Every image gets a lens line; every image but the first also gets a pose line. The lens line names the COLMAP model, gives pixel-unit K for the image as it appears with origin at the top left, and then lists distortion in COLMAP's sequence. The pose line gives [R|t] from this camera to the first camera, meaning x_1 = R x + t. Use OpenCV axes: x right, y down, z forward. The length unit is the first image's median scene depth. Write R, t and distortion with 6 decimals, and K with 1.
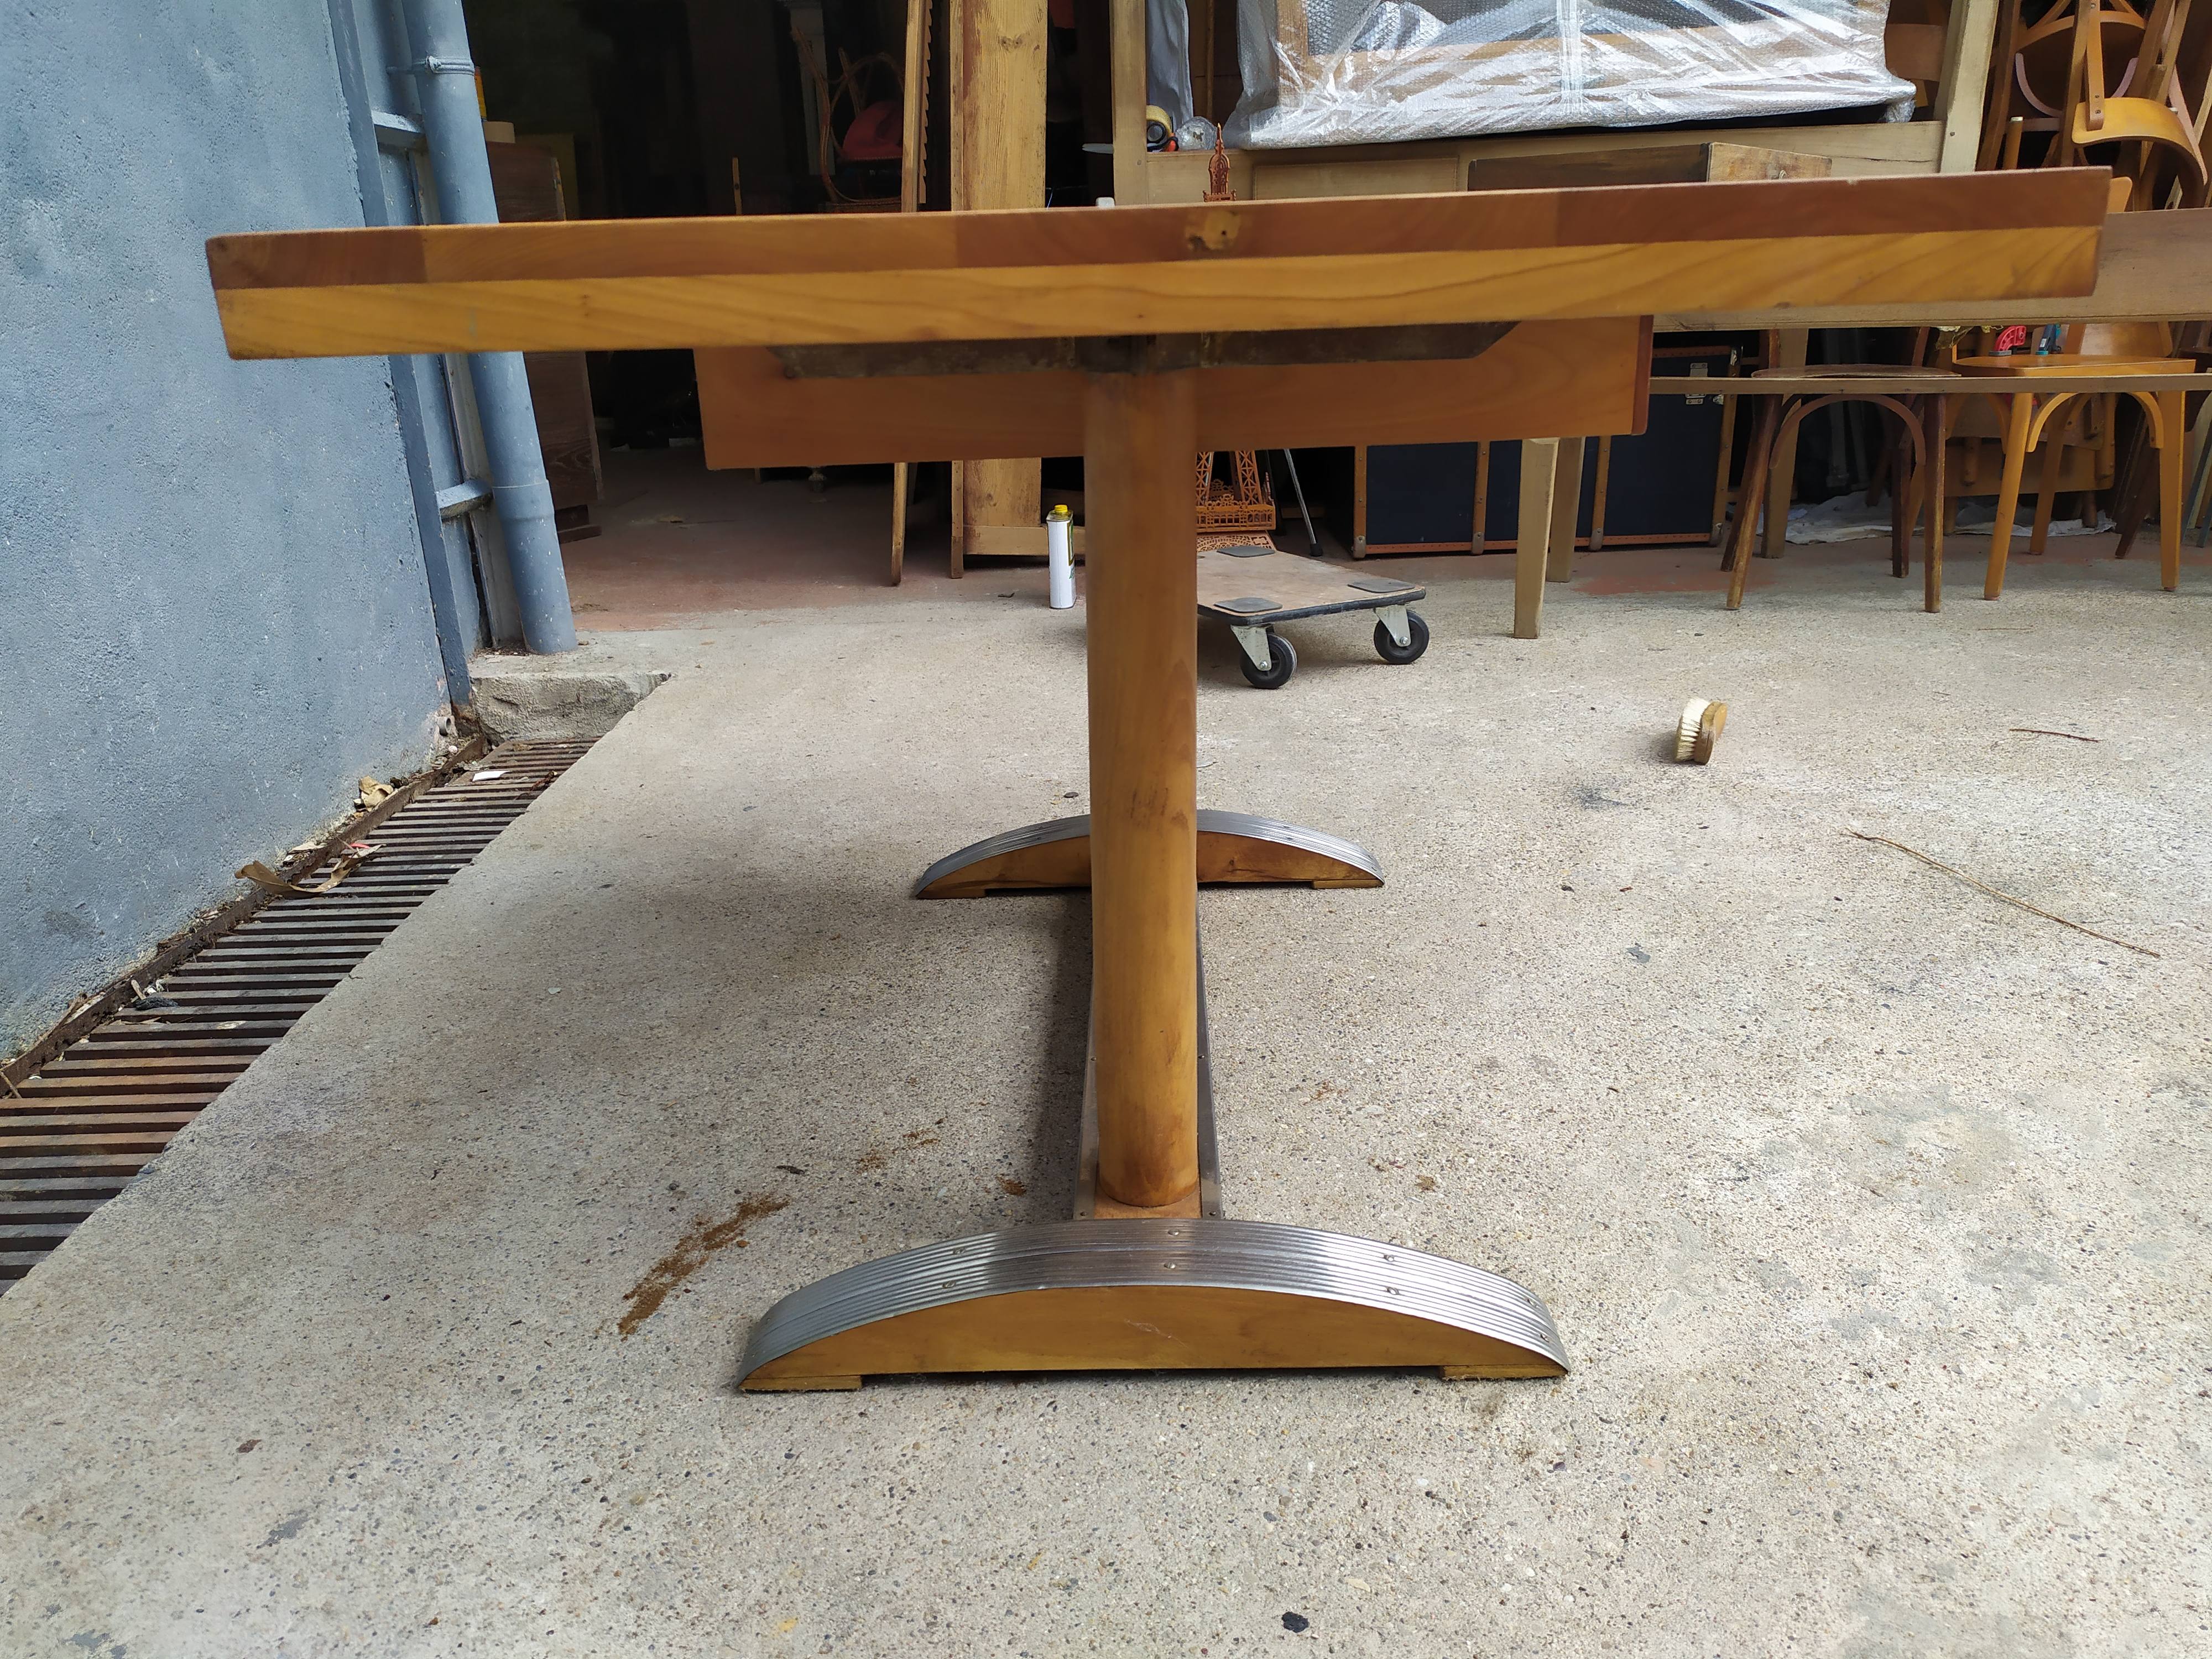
lens RADIAL K [[1669.1, 0, 1109.2], [0, 1669.1, 815.7], [0, 0, 1]] dist [0.050726, -0.057654]
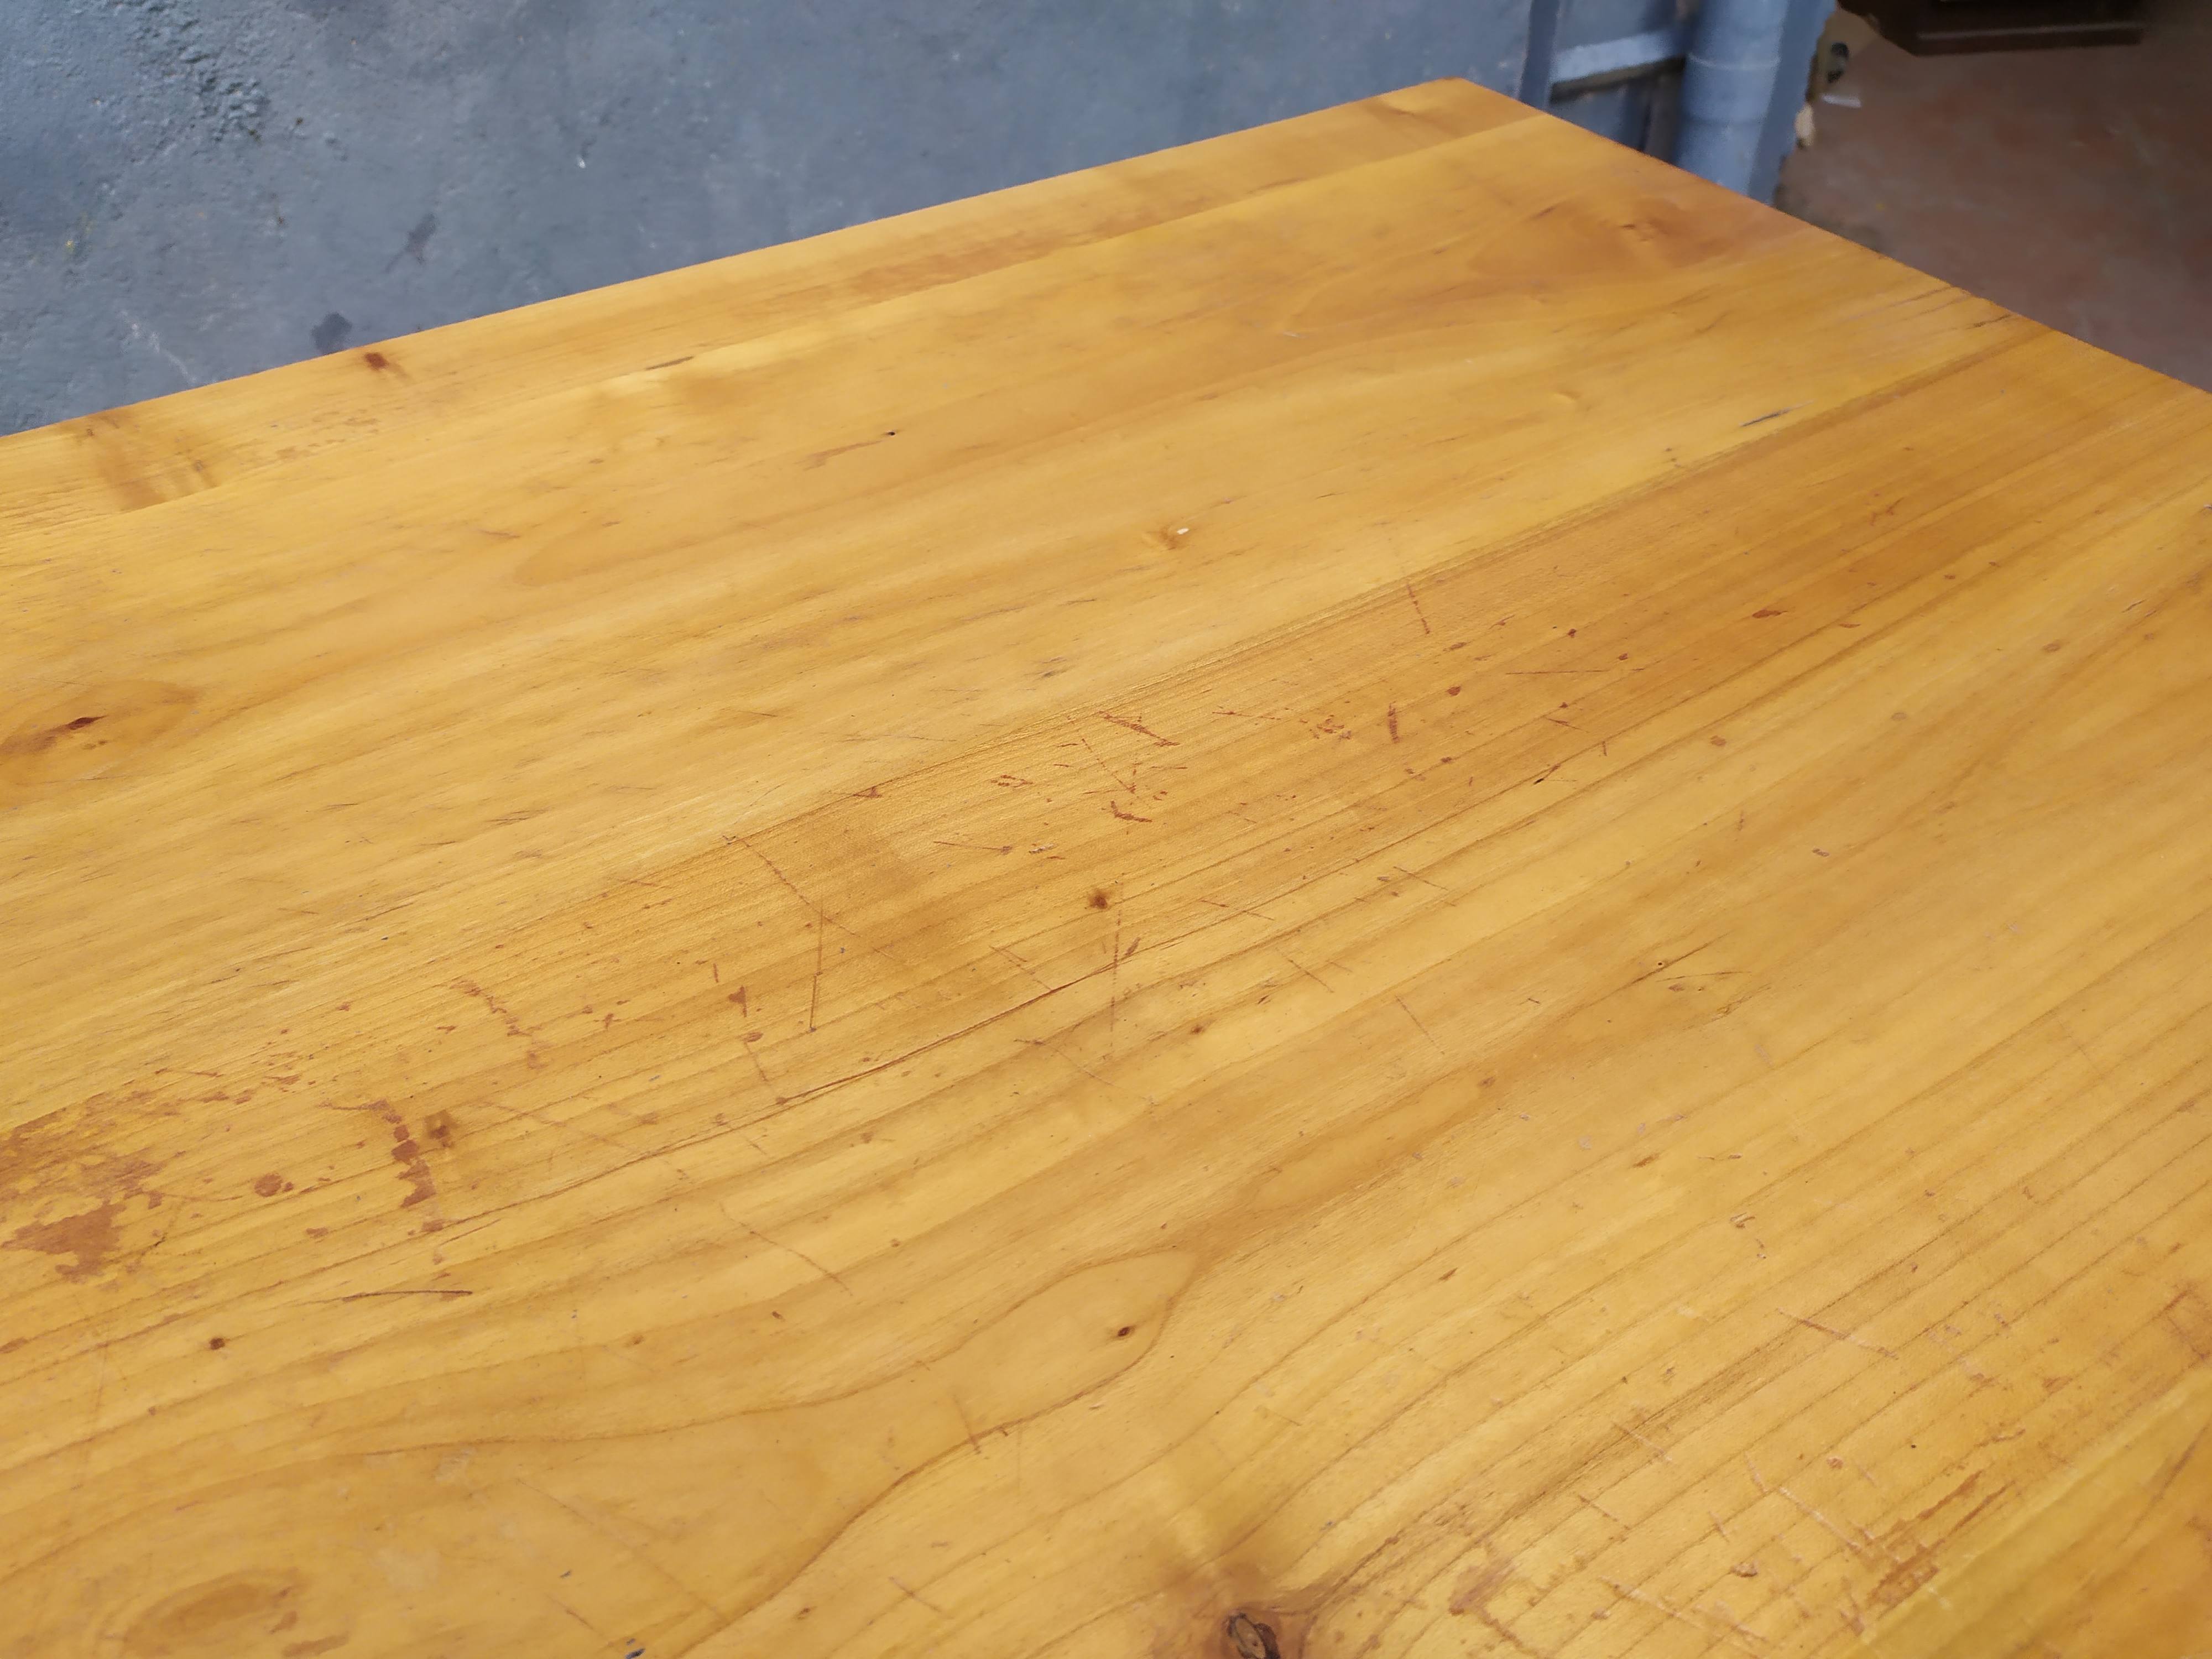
lens RADIAL K [[1706.1, 0, 1107.7], [0, 1706.1, 834.4], [0, 0, 1]] dist [0.031513, -0.036371]
pose [[0.539131, 0.582528, -0.608276, 0.112683], [-0.279493, 0.805045, 0.523246, -0.386828], [0.794495, -0.112089, 0.596837, 0.696254]]
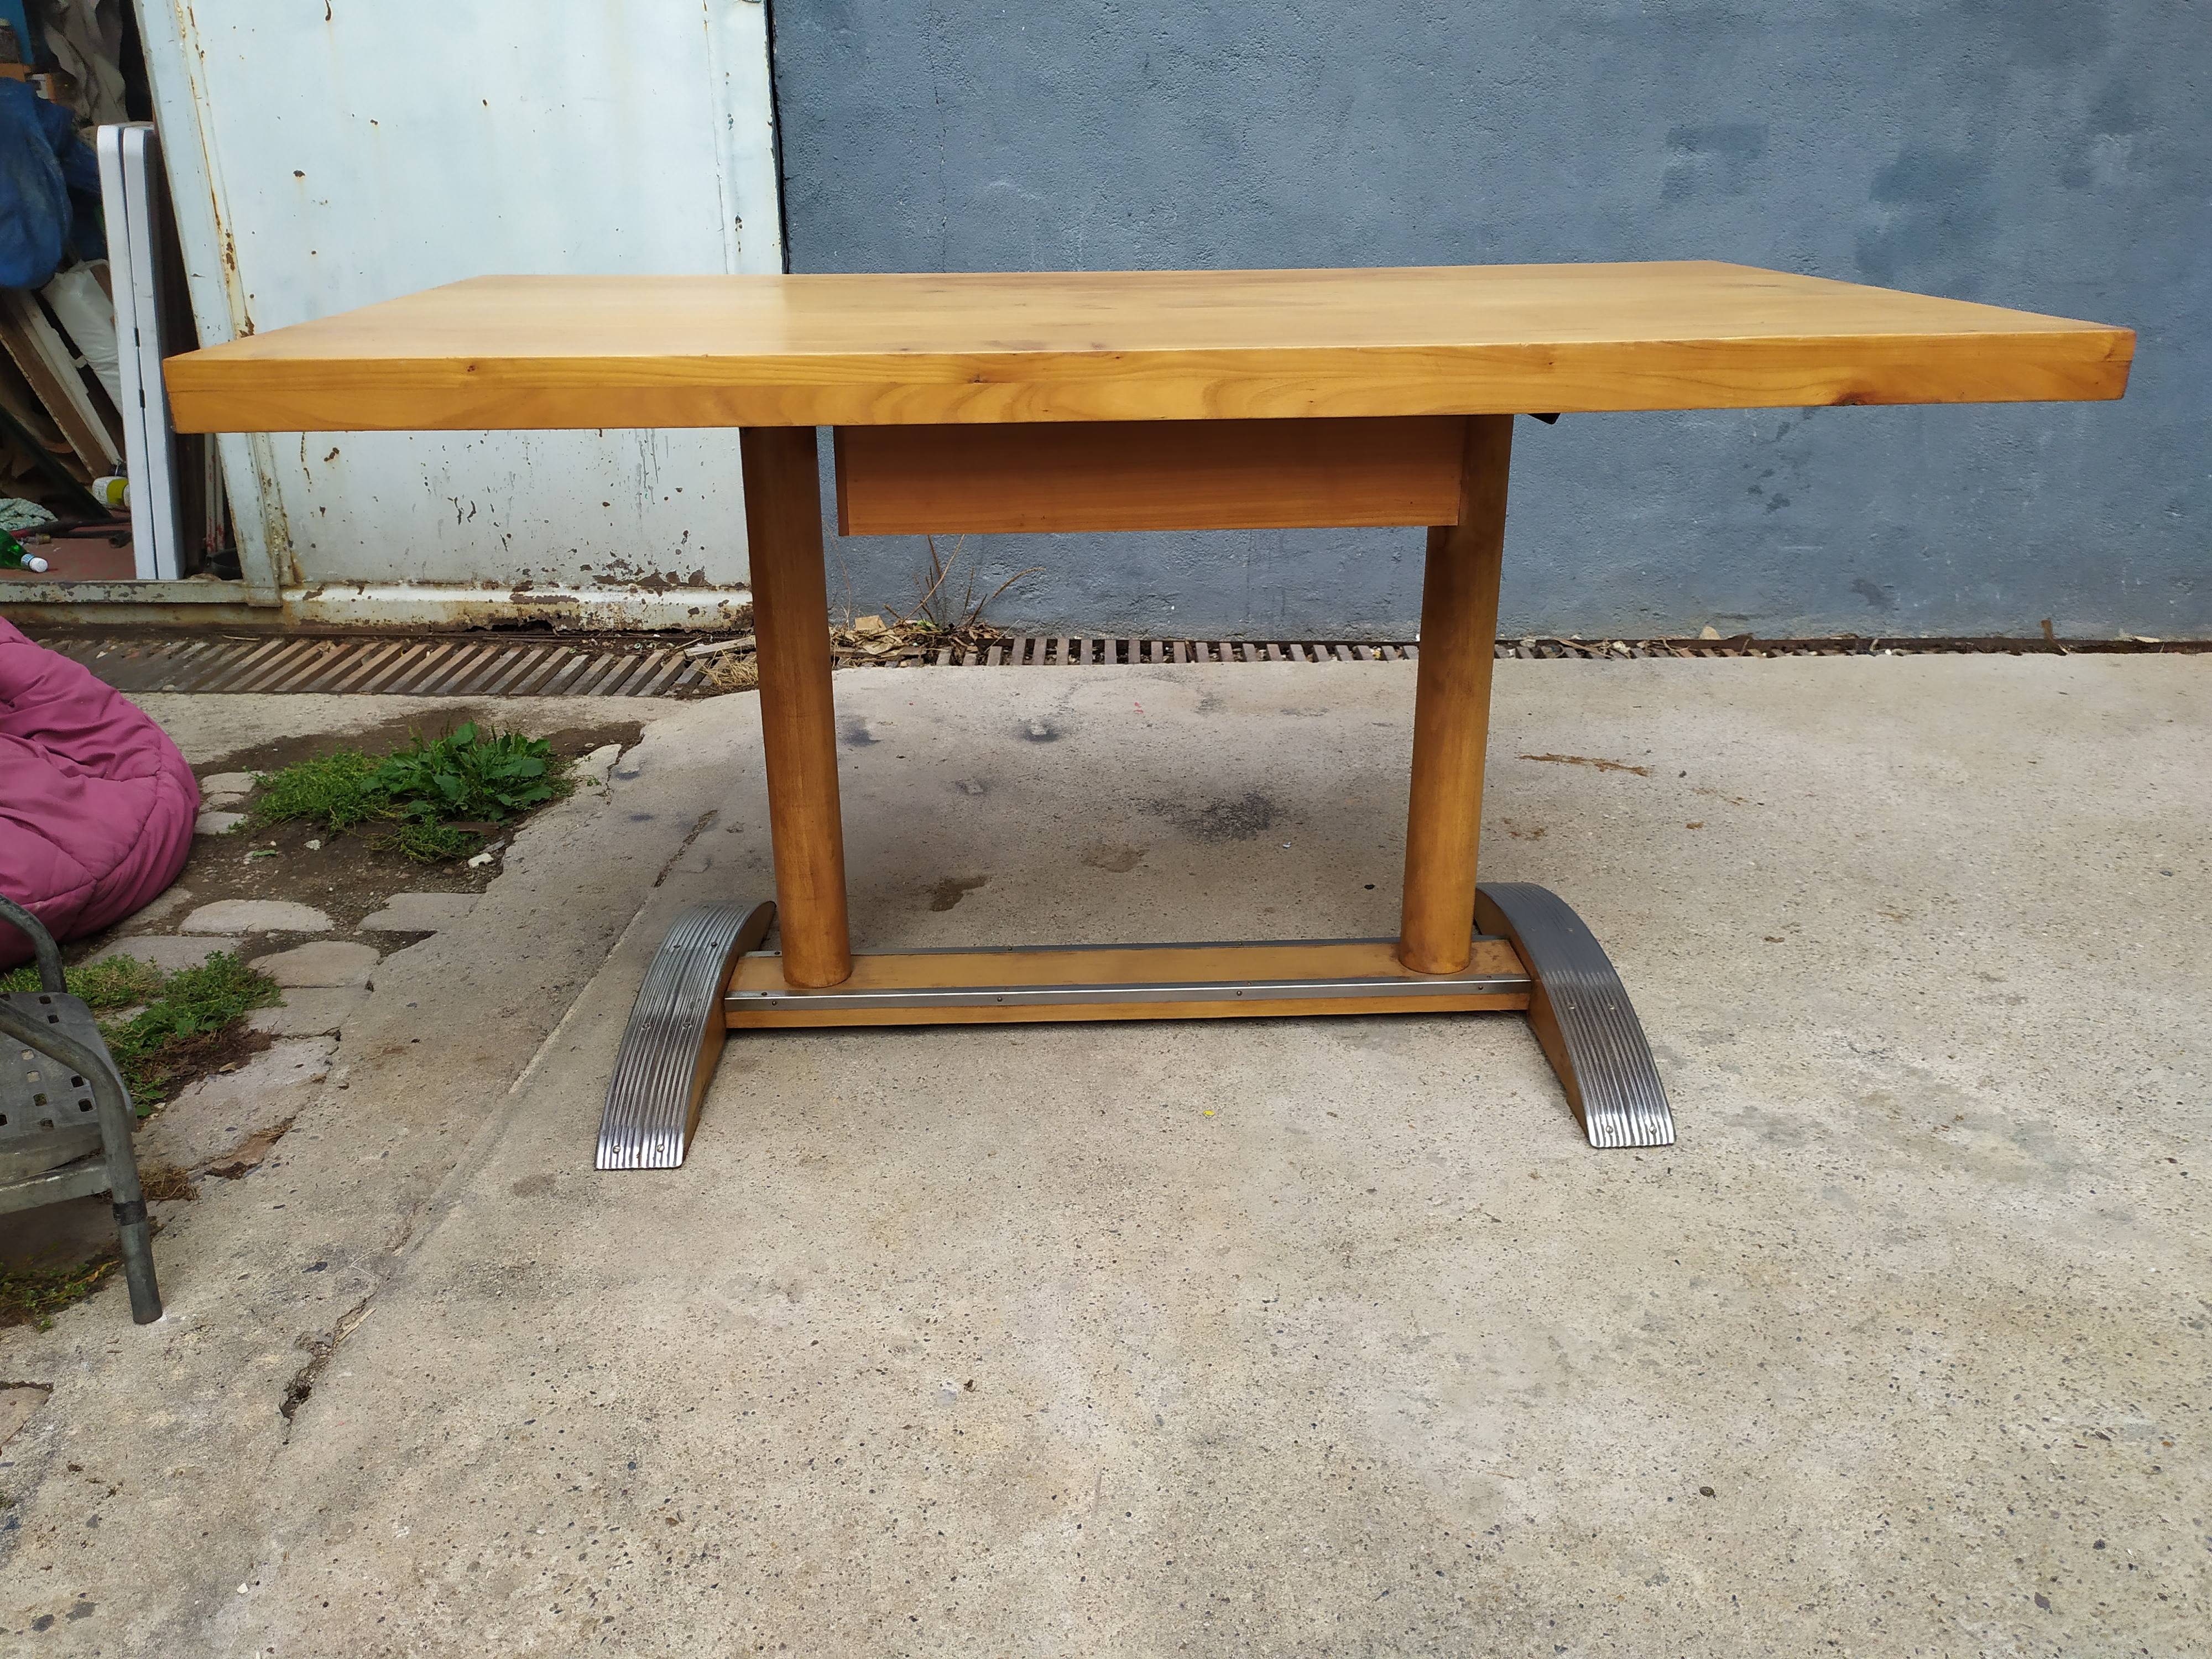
lens RADIAL K [[1706.1, 0, 1074.3], [0, 1706.1, 818.0], [0, 0, 1]] dist [0.031513, -0.036371]
pose [[-0.026226, 0.420060, -0.907117, 1.022494], [-0.302402, 0.861580, 0.407716, -0.196693], [0.952820, 0.285007, 0.104431, 0.167939]]
